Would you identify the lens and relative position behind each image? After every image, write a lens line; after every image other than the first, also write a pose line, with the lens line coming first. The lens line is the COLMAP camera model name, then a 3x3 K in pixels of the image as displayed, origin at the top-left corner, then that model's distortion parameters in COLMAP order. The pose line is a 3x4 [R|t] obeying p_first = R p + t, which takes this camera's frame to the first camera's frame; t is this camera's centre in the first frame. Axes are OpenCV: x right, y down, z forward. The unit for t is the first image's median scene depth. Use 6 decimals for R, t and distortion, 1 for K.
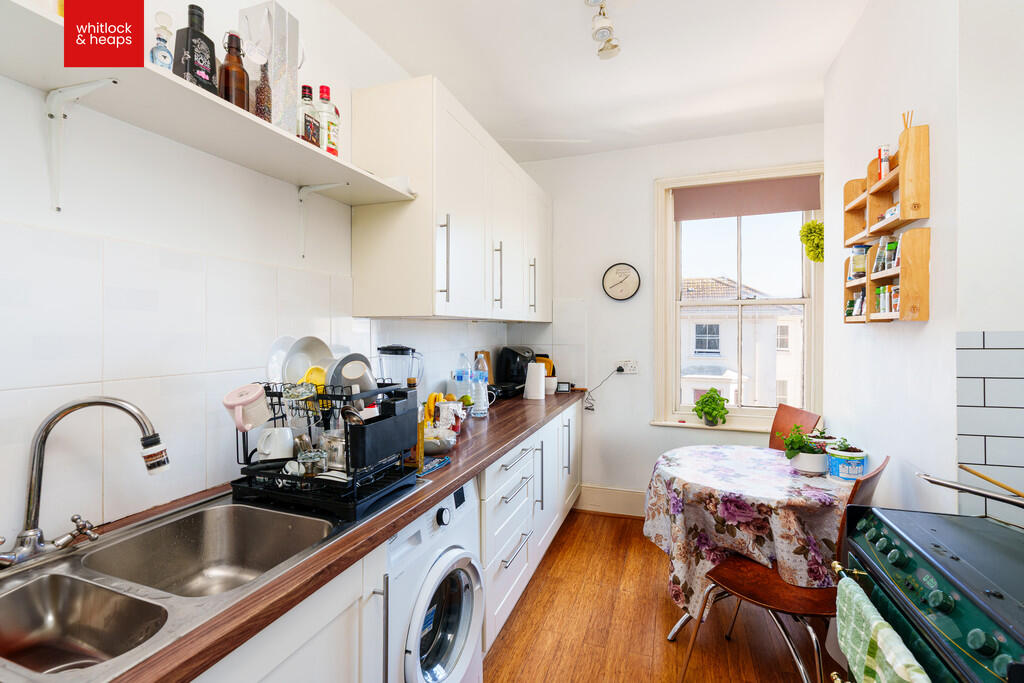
lens RADIAL K [[433.0, 0, 512.0], [0, 433.0, 341.5], [0, 0, 1]] dist [0.001197, -0.000120]
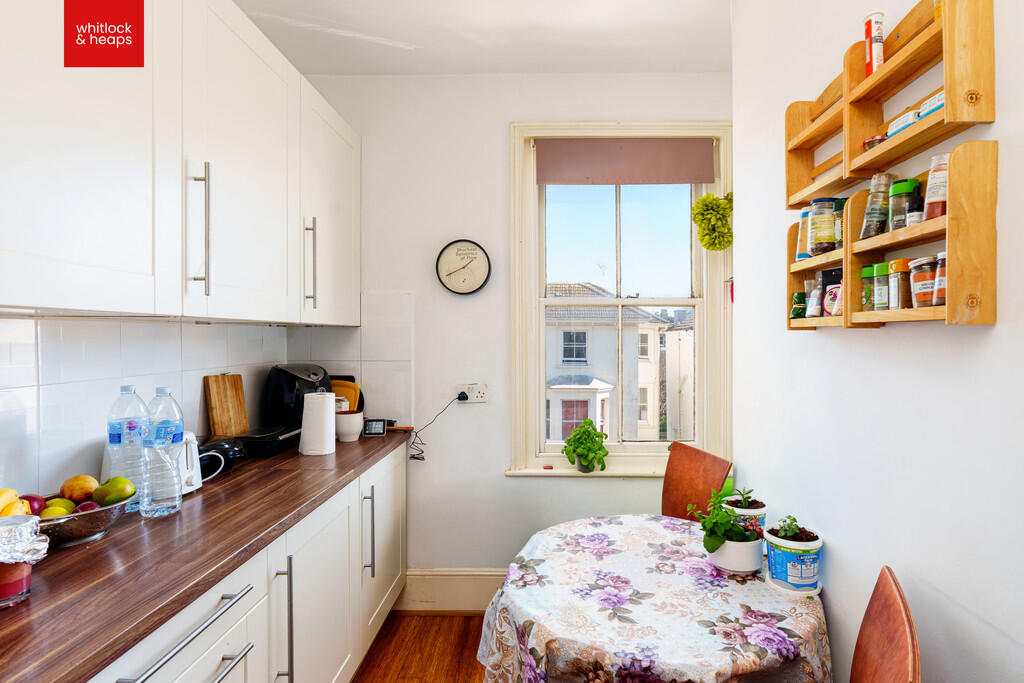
lens RADIAL K [[474.7, 0, 512.0], [0, 474.7, 341.5], [0, 0, 1]] dist [-0.000514, 0.000006]
pose [[0.957338, 0.000842, 0.288969, 0.139948], [0.004221, 0.999848, -0.016896, -0.011484], [-0.288939, 0.017395, 0.957189, 0.339281]]
